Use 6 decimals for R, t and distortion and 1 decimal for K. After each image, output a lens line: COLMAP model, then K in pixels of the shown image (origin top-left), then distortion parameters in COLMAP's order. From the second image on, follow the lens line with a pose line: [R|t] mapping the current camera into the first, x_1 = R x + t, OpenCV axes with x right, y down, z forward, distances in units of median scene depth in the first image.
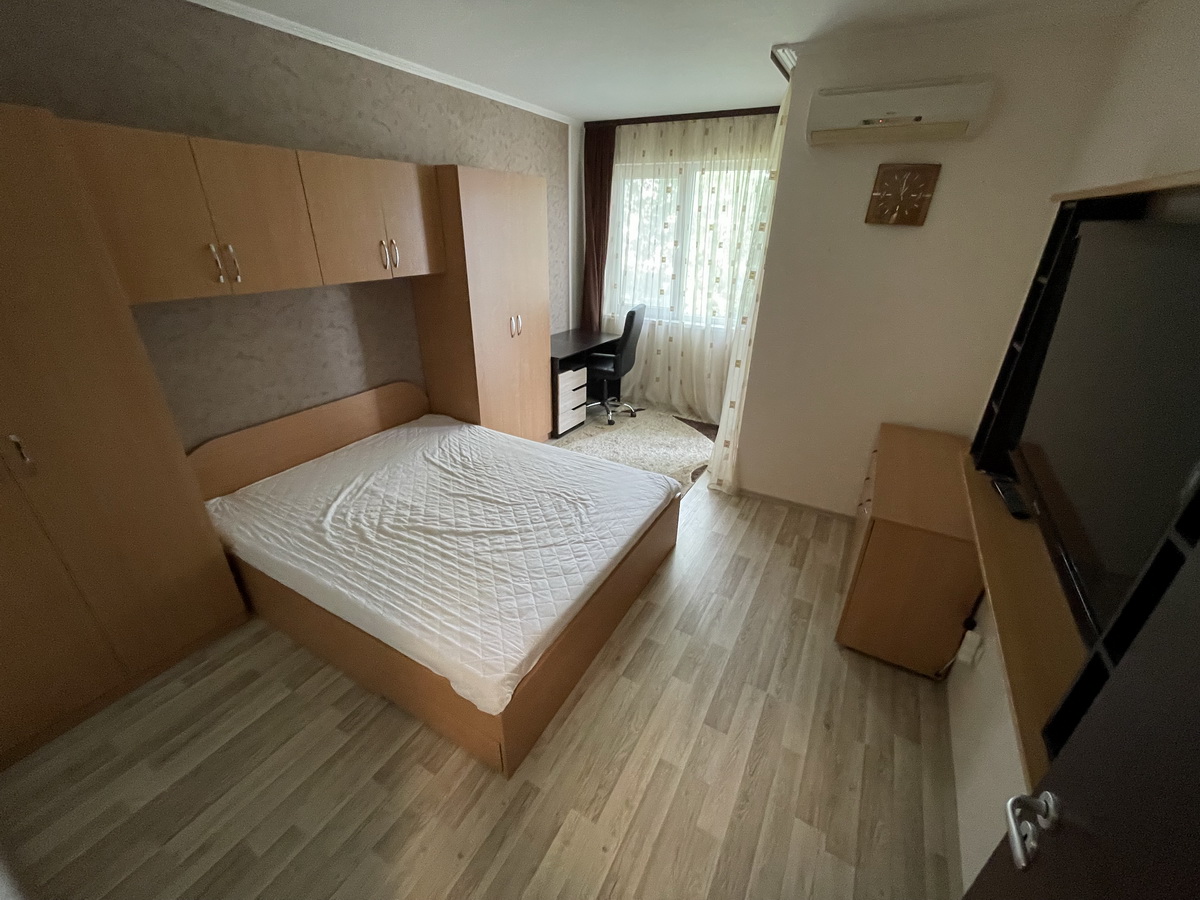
lens RADIAL K [[485.2, 0, 600.5], [0, 485.2, 449.6], [0, 0, 1]] dist [-0.001705, -0.000644]
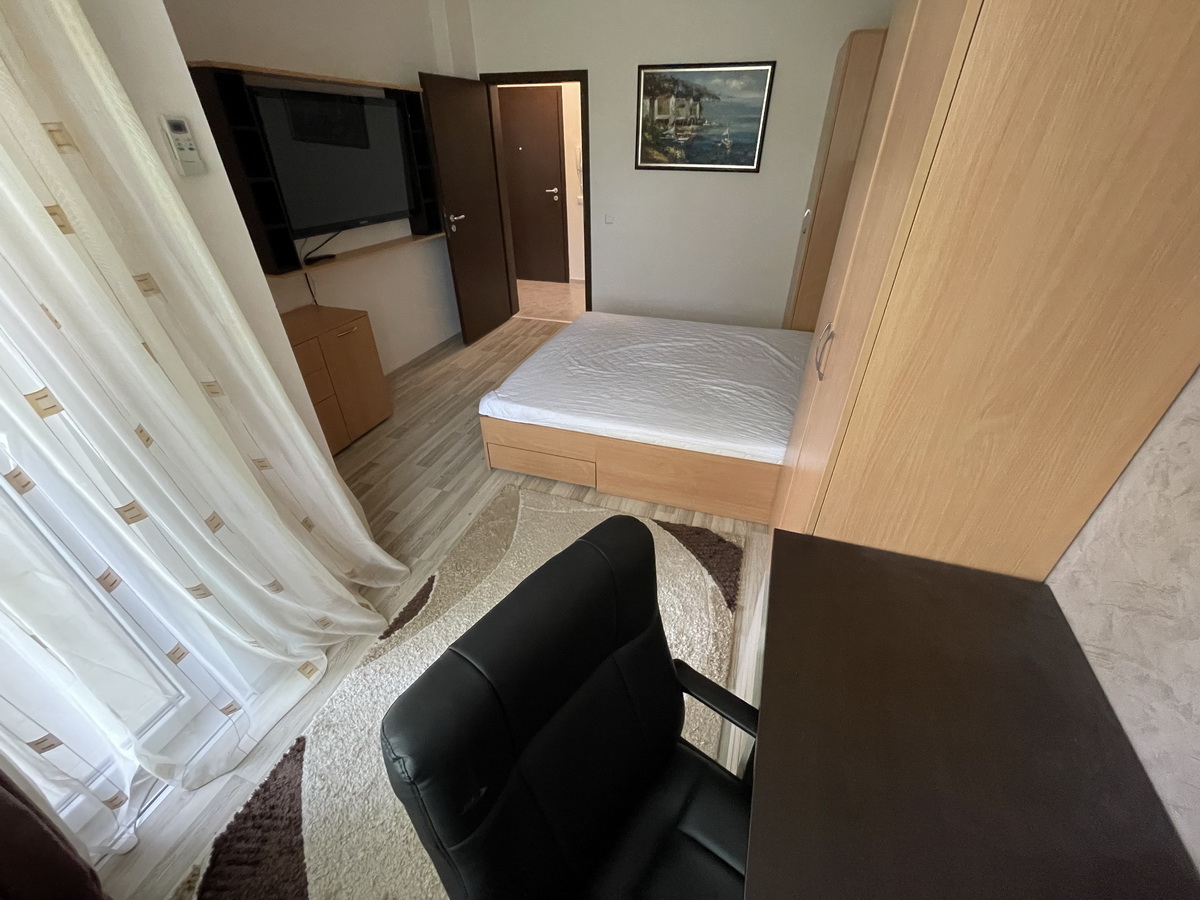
lens RADIAL K [[485.2, 0, 600.5], [0, 485.2, 449.6], [0, 0, 1]] dist [-0.001705, -0.000644]
pose [[-0.981450, 0.089514, -0.169536, 0.107849], [-0.097910, 0.526261, 0.844667, -0.686464], [0.164830, 0.845598, -0.507735, 1.603060]]
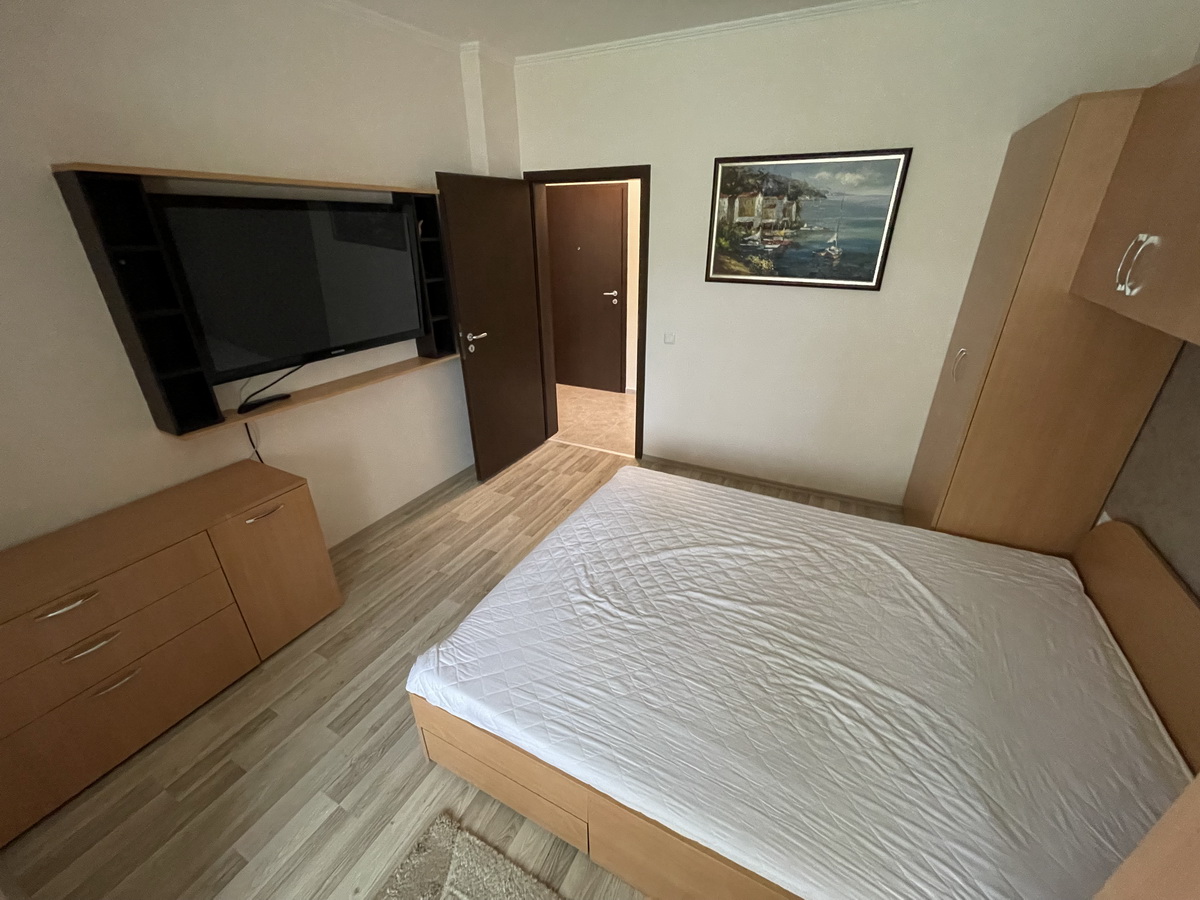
lens RADIAL K [[485.2, 0, 600.5], [0, 485.2, 449.6], [0, 0, 1]] dist [-0.001705, -0.000644]
pose [[-0.999368, 0.002084, -0.035482, -0.031712], [-0.026139, 0.633352, 0.773422, -0.527337], [0.024084, 0.773861, -0.632898, 1.179411]]
